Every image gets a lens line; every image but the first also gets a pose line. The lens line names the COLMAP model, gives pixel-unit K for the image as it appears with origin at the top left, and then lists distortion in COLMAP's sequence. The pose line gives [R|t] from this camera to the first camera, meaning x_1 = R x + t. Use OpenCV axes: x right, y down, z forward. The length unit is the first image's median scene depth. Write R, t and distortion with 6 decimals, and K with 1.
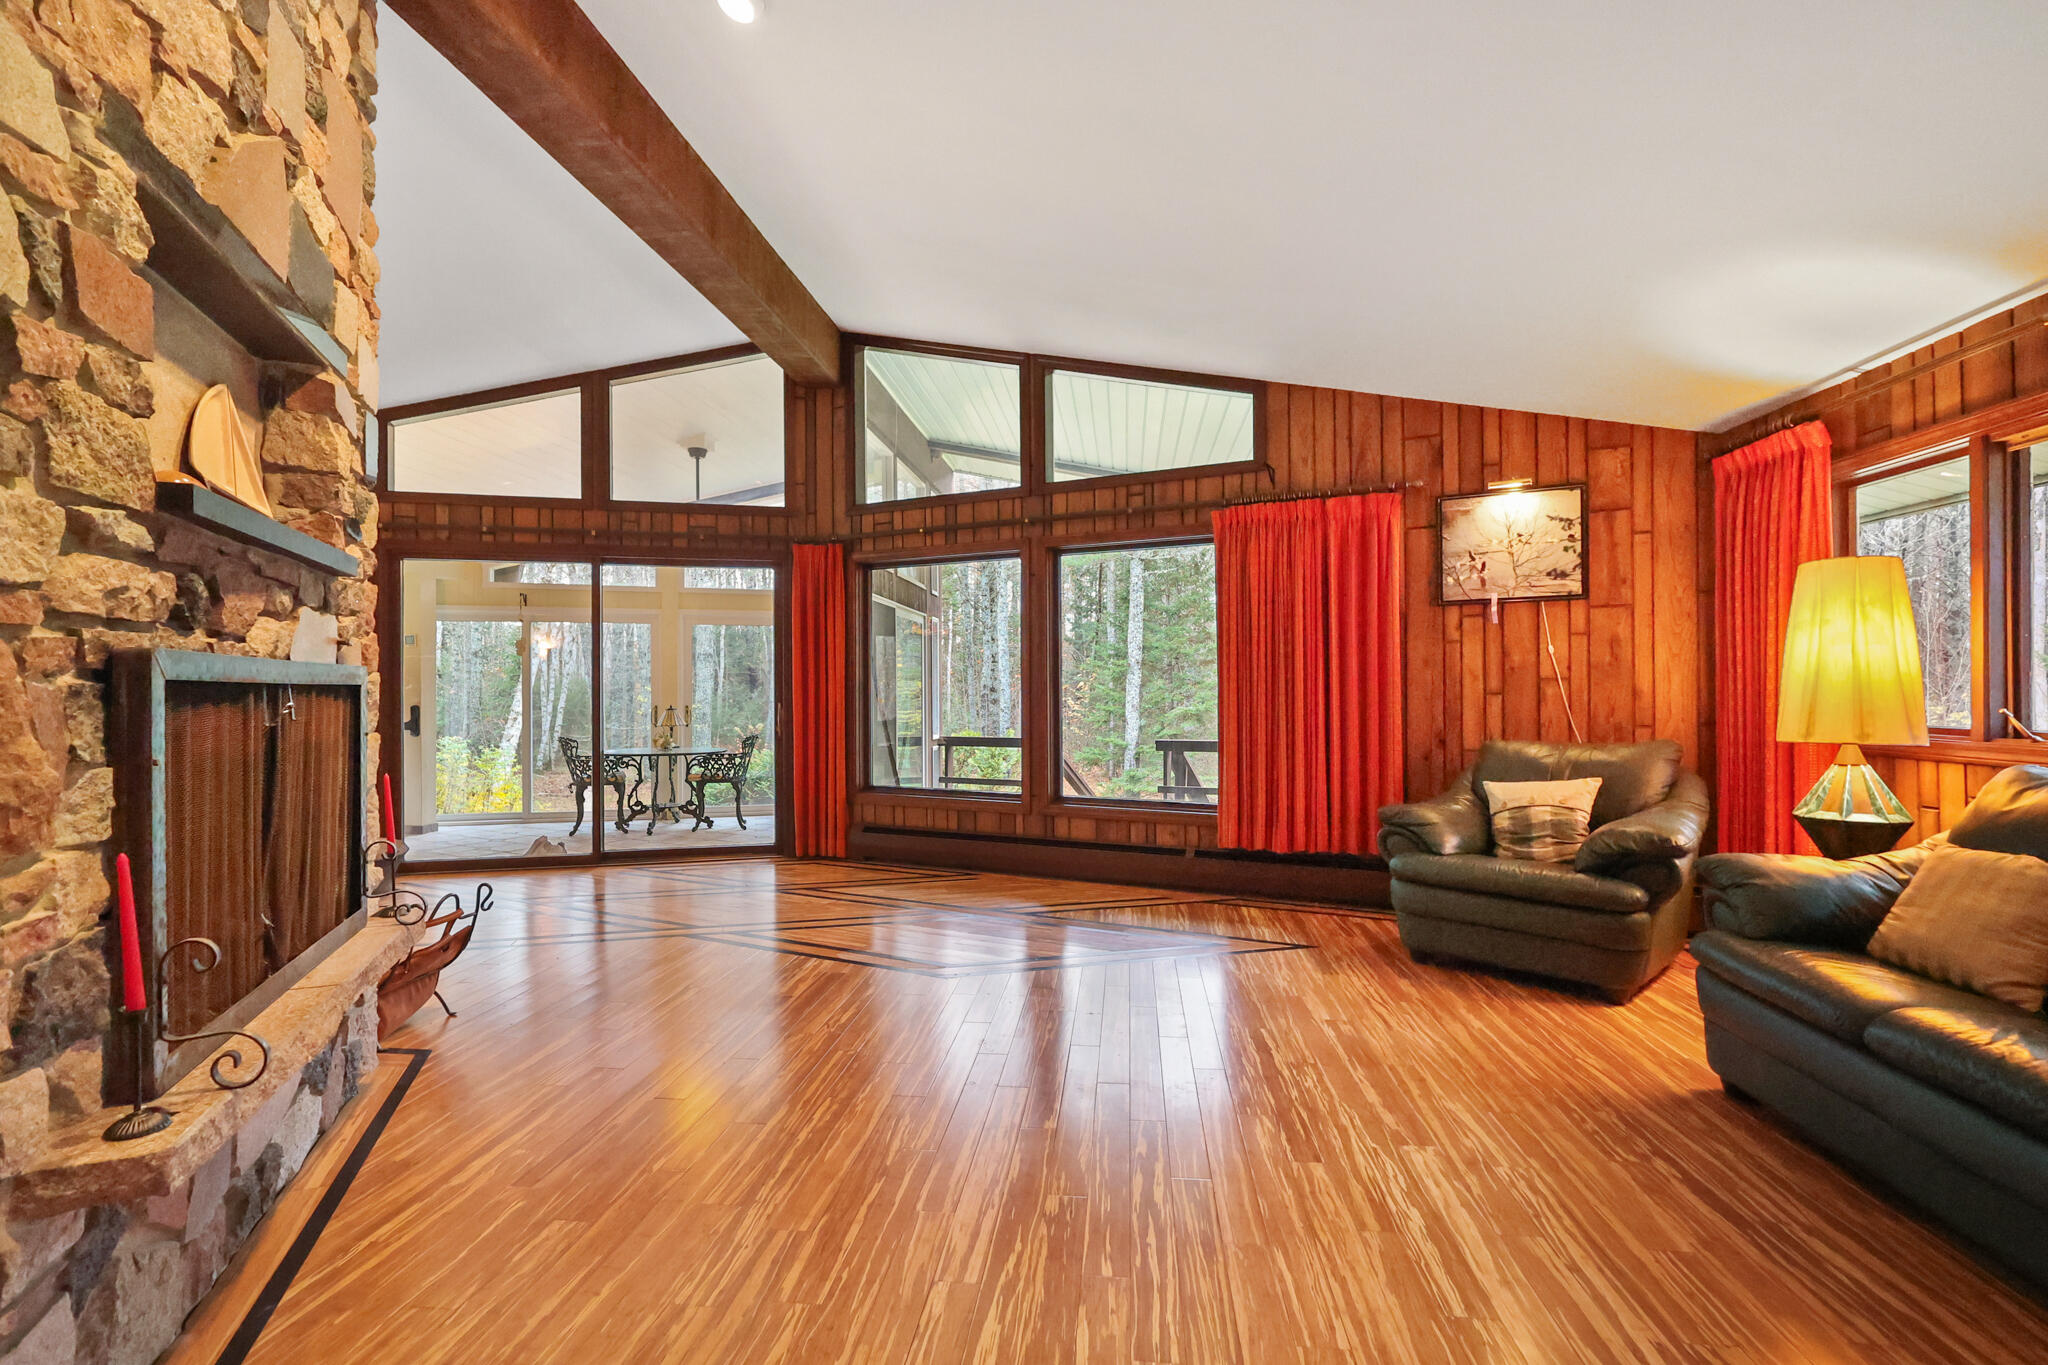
lens RADIAL K [[968.6, 0, 1023.9], [0, 968.6, 688.2], [0, 0, 1]] dist [-0.003526, 0.000542]
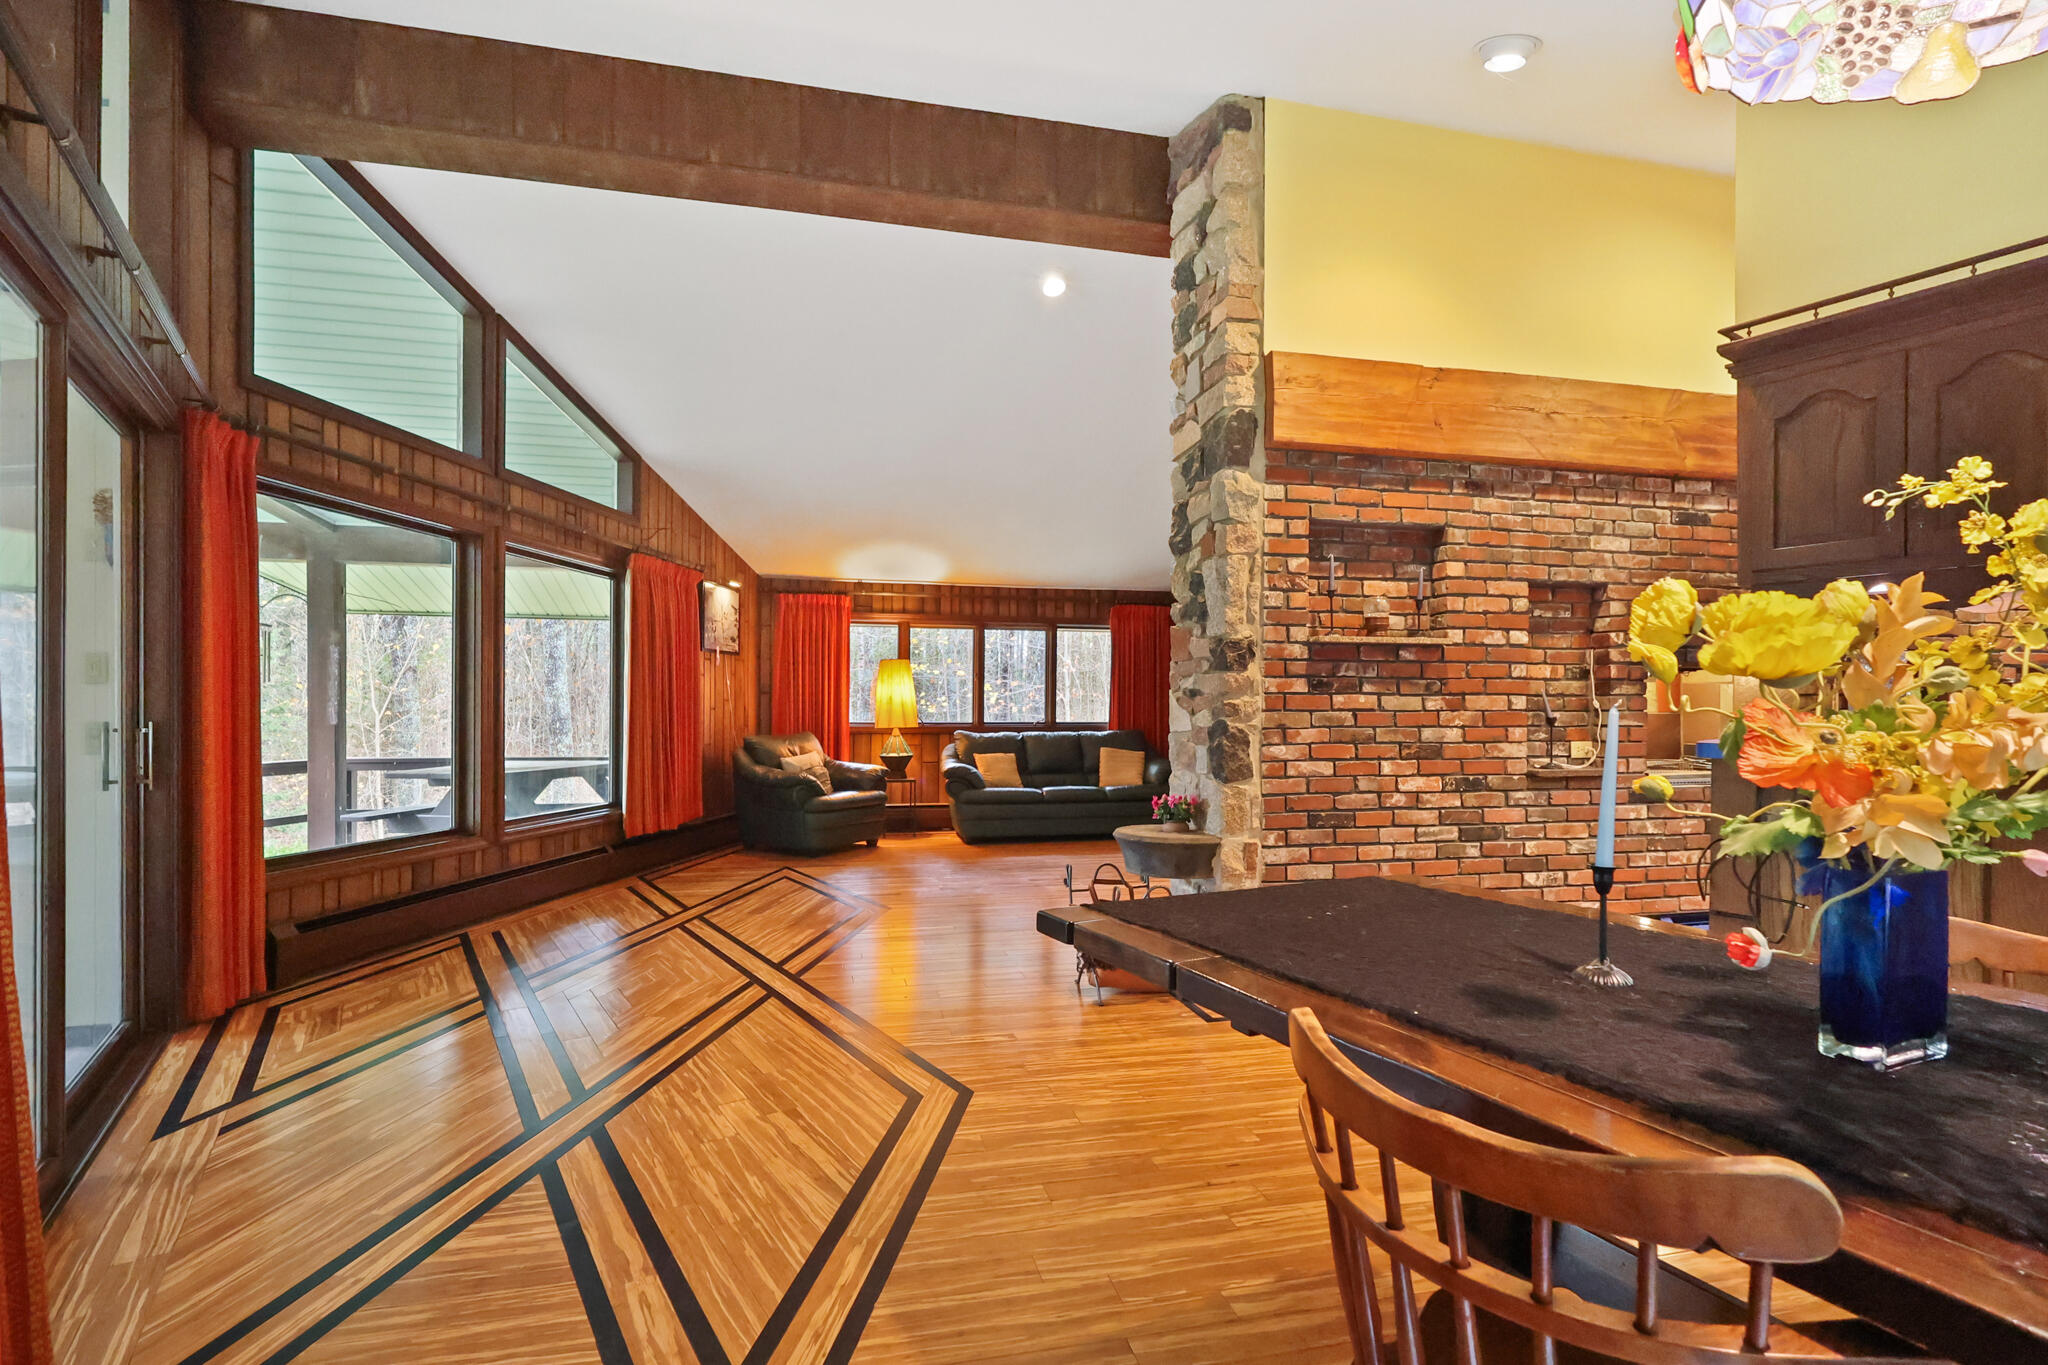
lens RADIAL K [[968.6, 0, 1024.0], [0, 968.6, 713.2], [0, 0, 1]] dist [-0.003526, 0.000542]
pose [[-0.334874, 0.000995, 0.942262, -0.931660], [-0.005754, 0.999979, -0.003101, 0.011241], [-0.942245, -0.006460, -0.334861, 0.818917]]
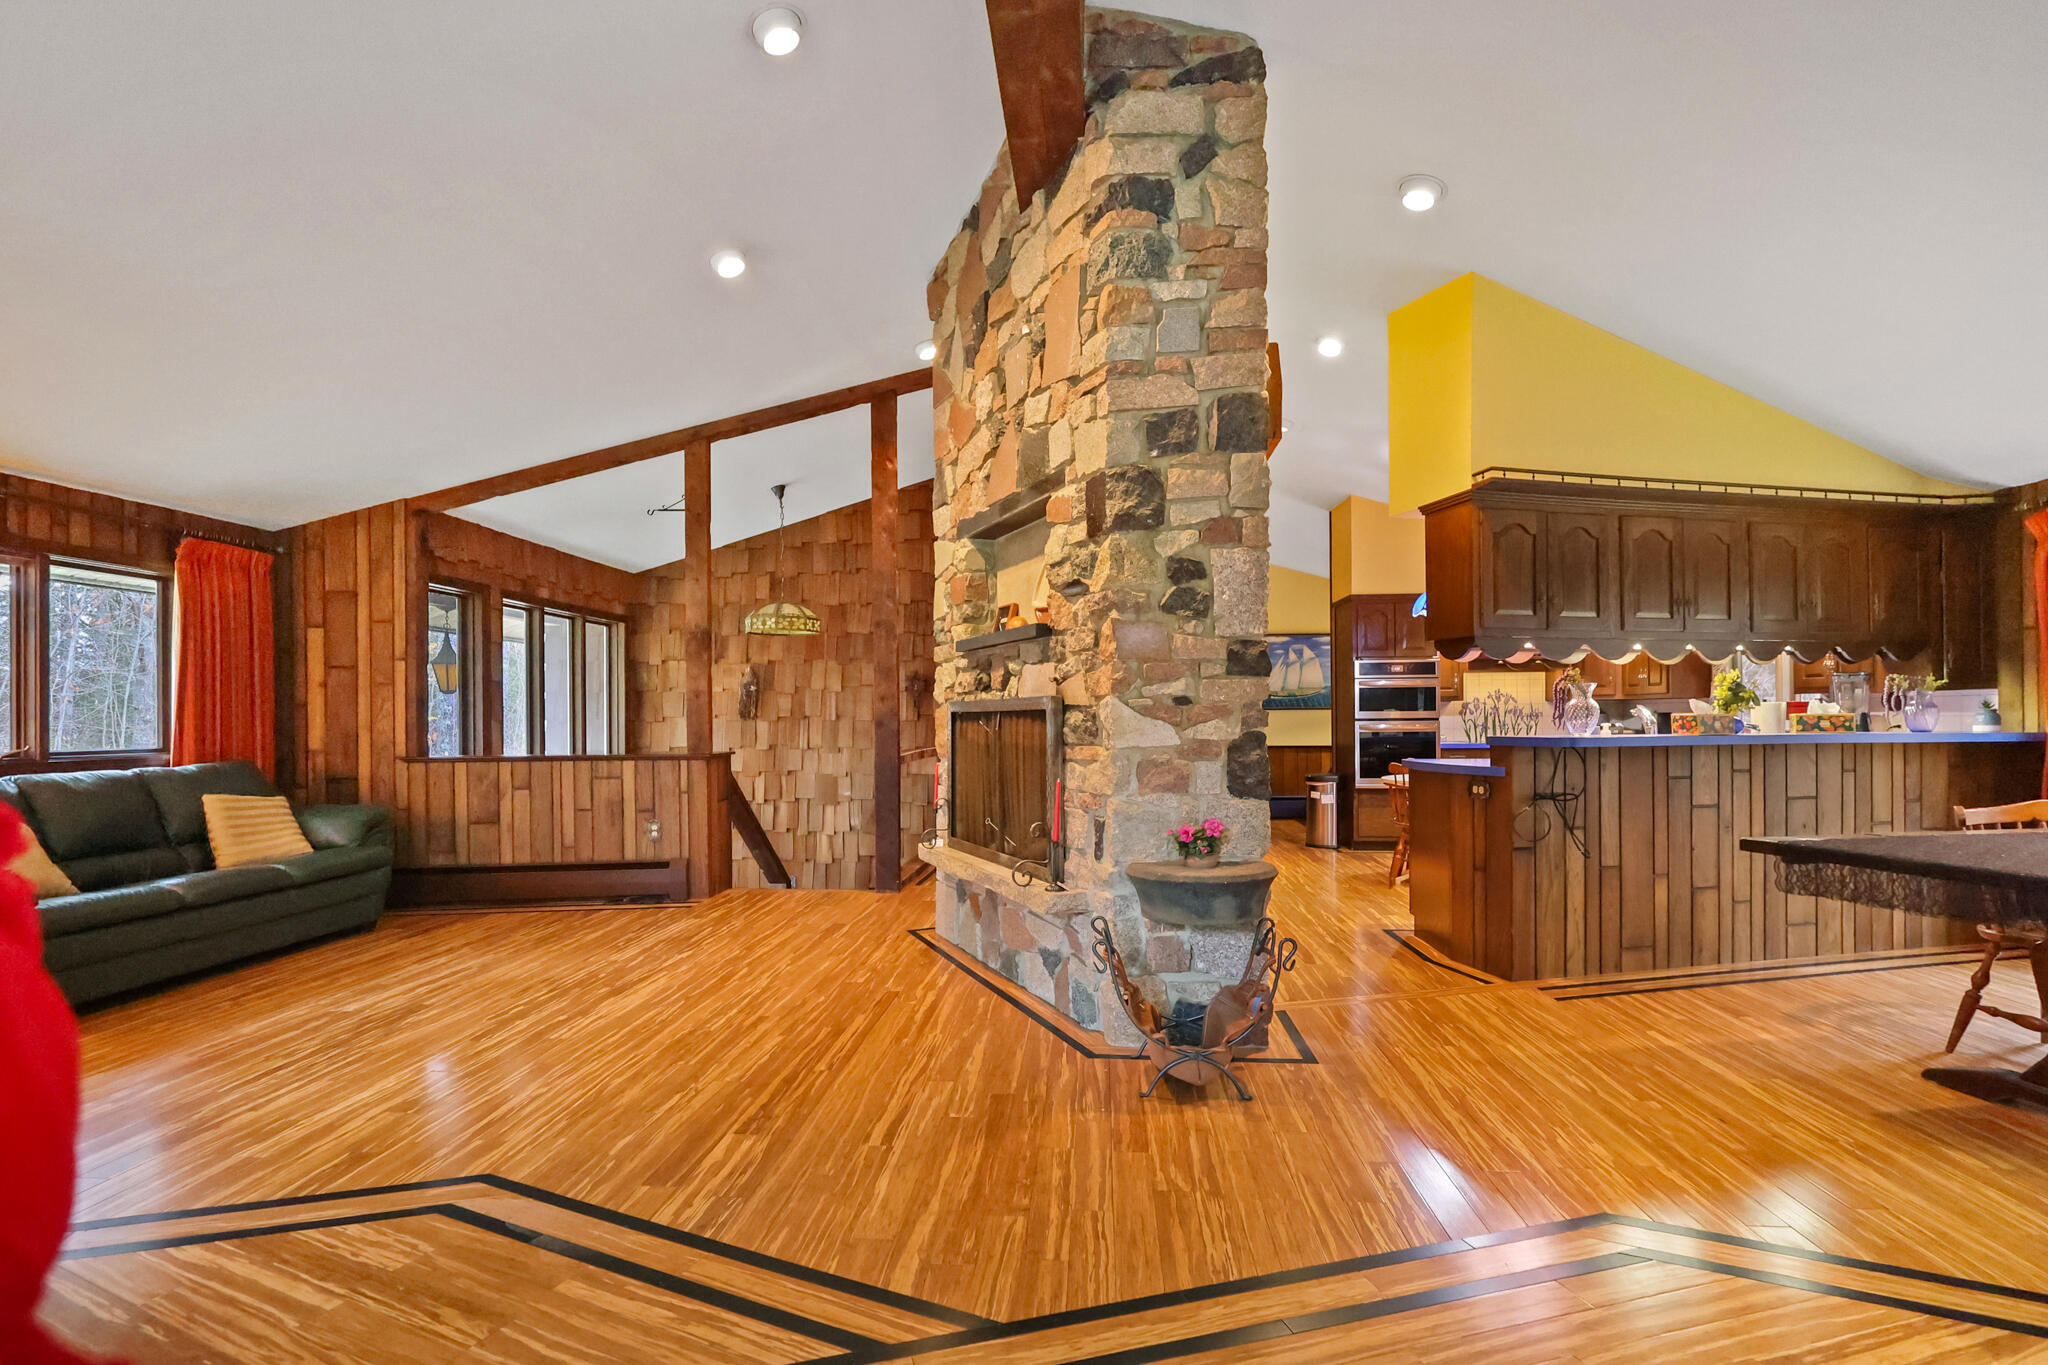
lens RADIAL K [[968.6, 0, 1023.5], [0, 968.6, 720.1], [0, 0, 1]] dist [-0.003526, 0.000542]
pose [[-0.999231, 0.011558, -0.037461, -0.257895], [0.011732, 0.999921, -0.004437, 0.007832], [0.037406, -0.004873, -0.999288, 1.035985]]
